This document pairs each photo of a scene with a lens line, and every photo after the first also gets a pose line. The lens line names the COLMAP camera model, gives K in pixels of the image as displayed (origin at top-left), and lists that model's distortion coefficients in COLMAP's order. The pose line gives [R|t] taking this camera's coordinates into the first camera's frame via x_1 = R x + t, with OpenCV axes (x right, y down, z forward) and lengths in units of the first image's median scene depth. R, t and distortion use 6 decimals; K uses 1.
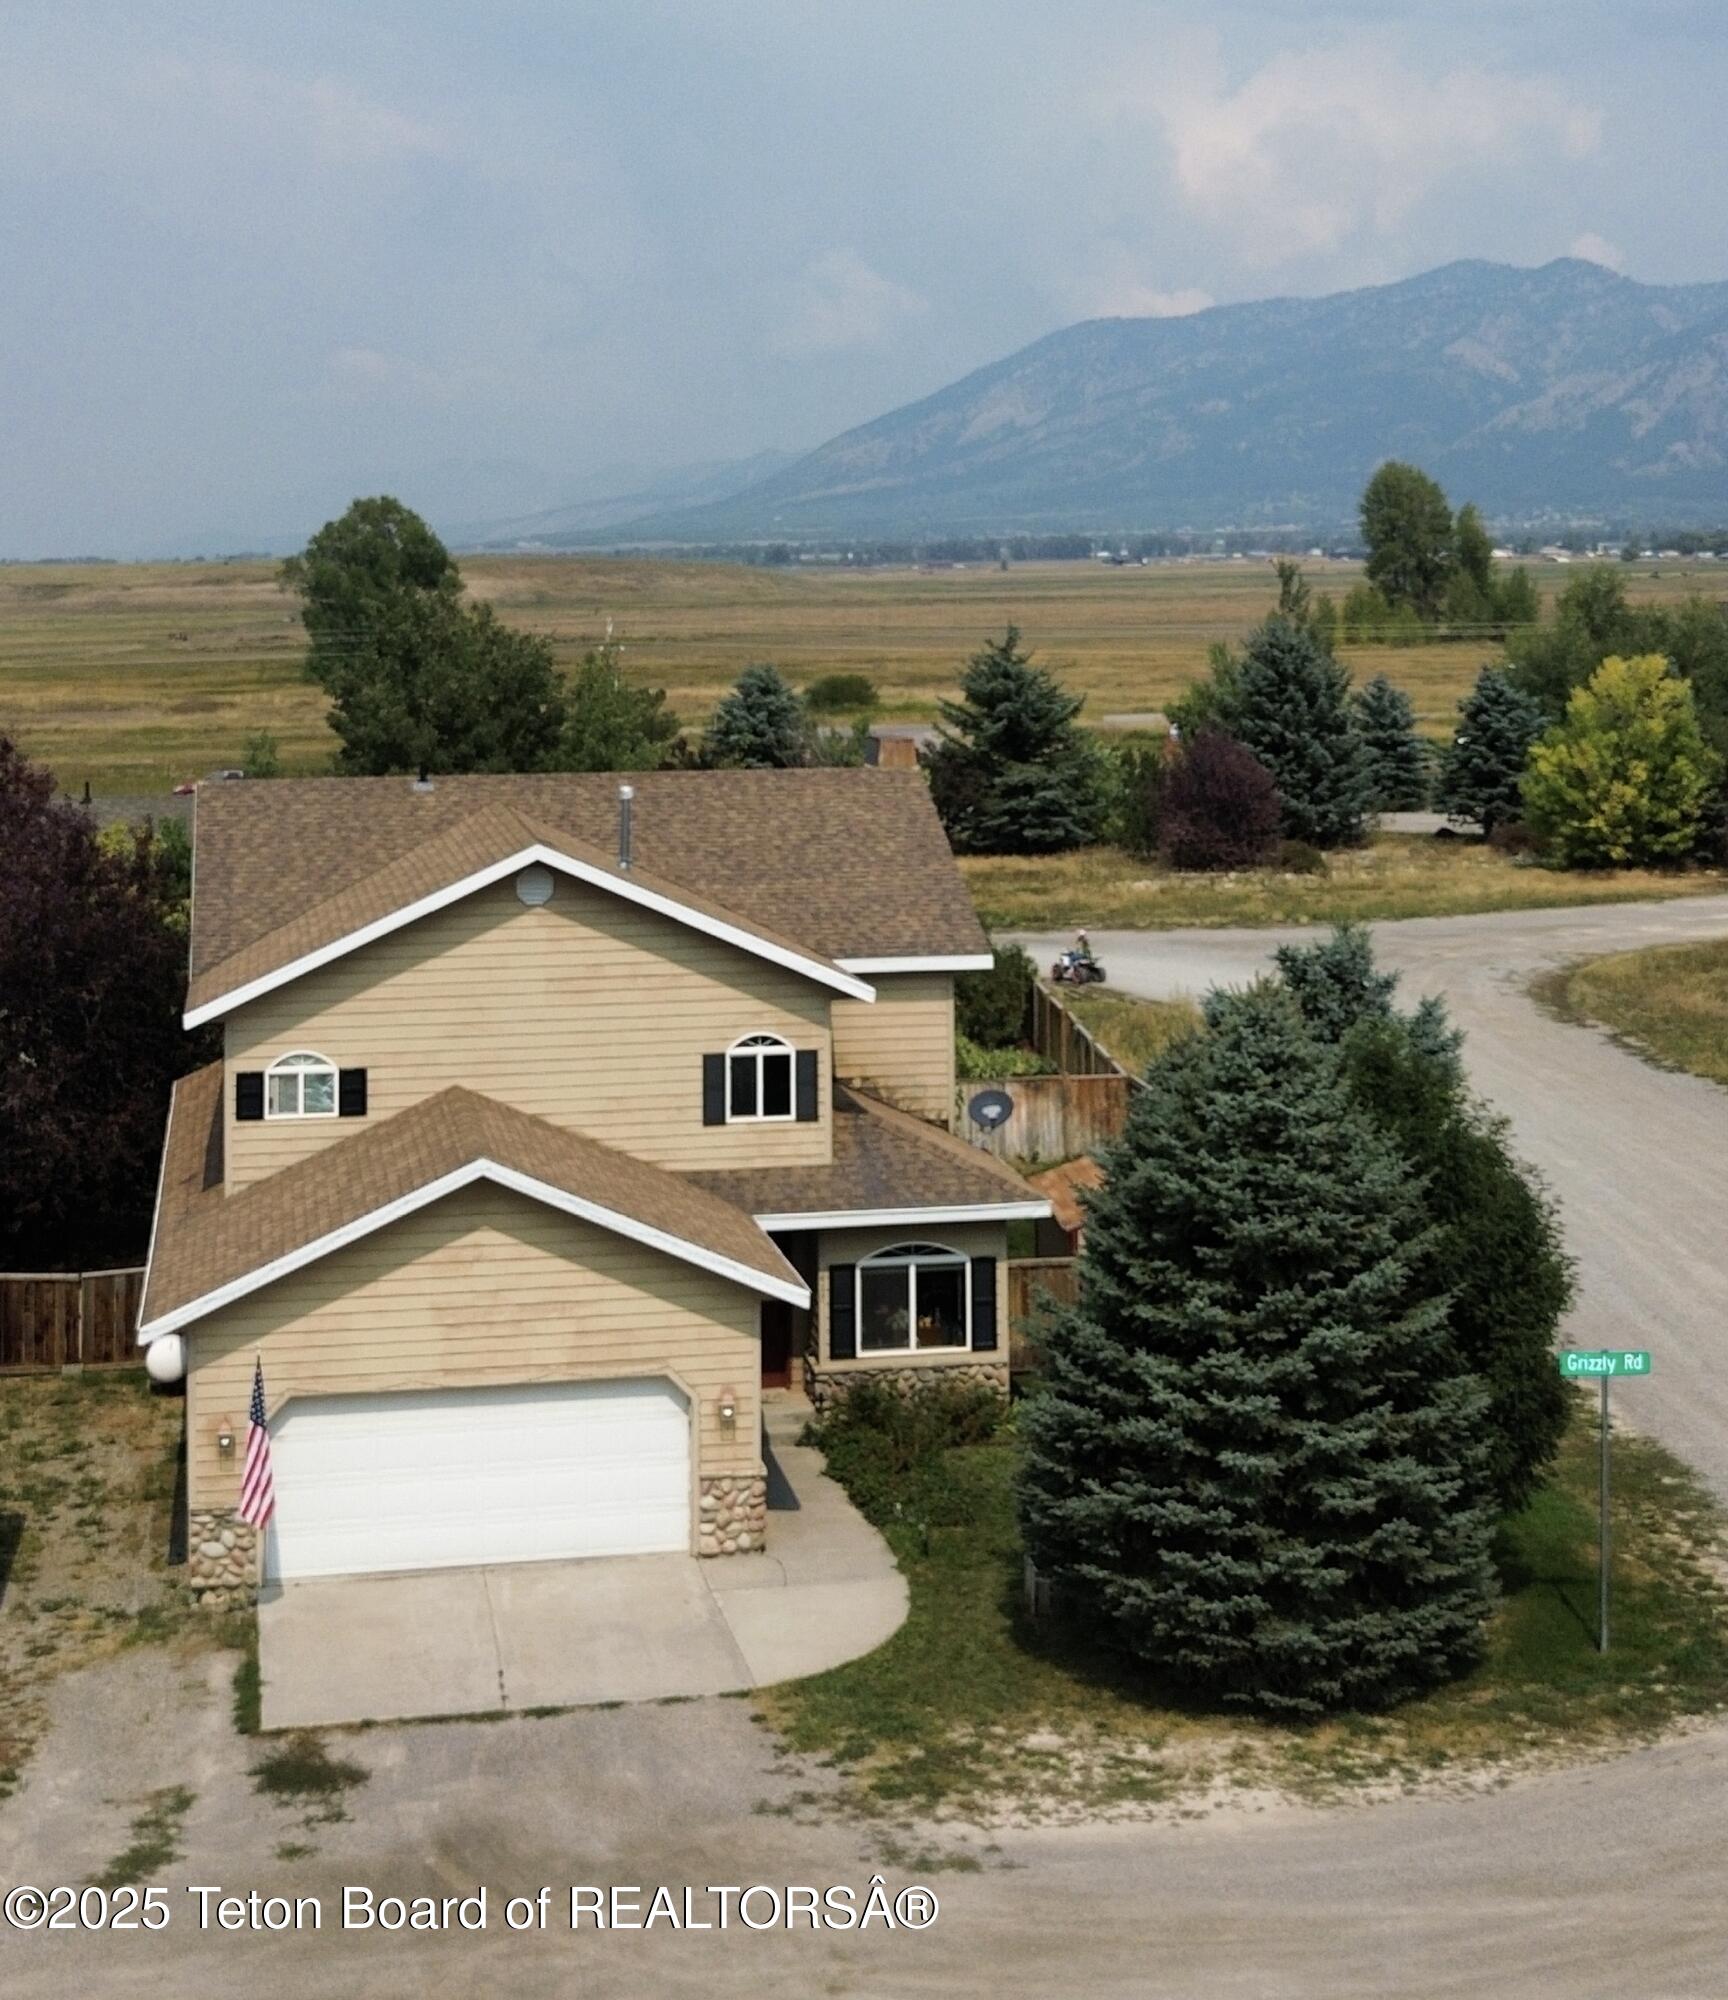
lens RADIAL K [[1564.5, 0, 959.8], [0, 1564.5, 1043.2], [0, 0, 1]] dist [0.006779, 0.009927]
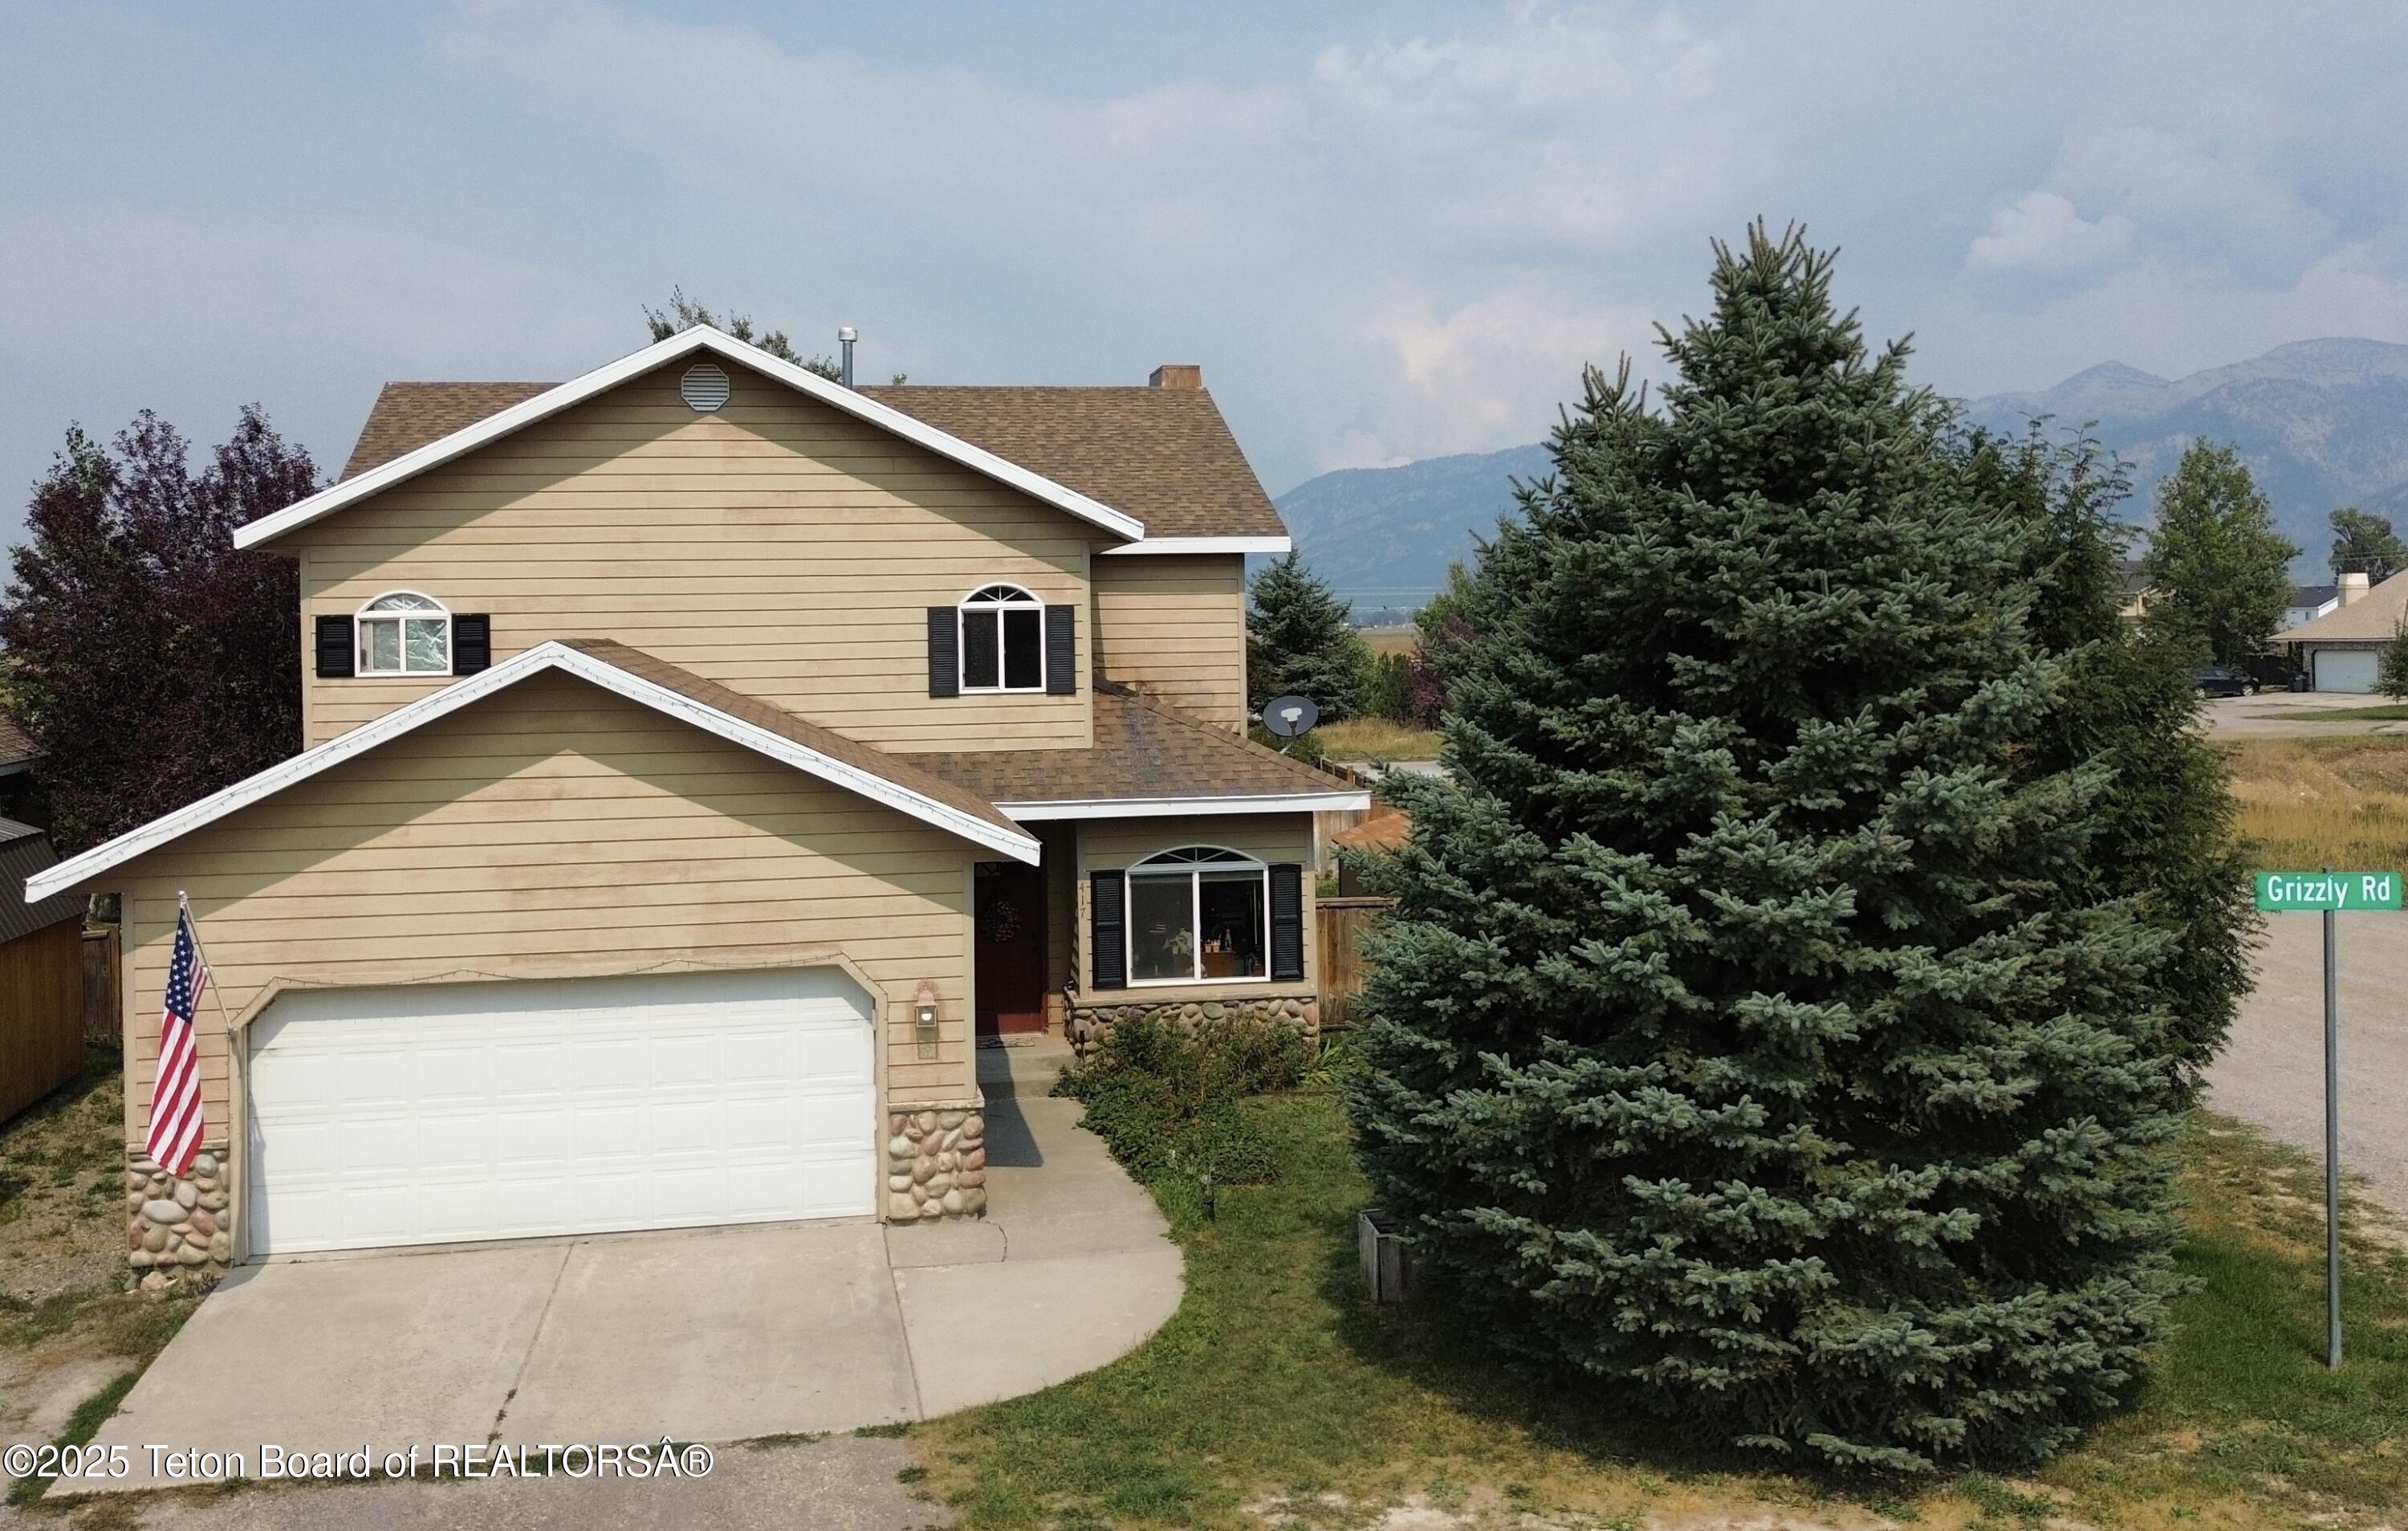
lens RADIAL K [[1682.7, 0, 1199.9], [0, 1682.7, 764.0], [0, 0, 1]] dist [0.031347, -0.012772]
pose [[0.999439, -0.009974, -0.031968, -0.000942], [0.011077, 0.999343, 0.034509, 0.124265], [0.031603, -0.034844, 0.998893, 0.324471]]
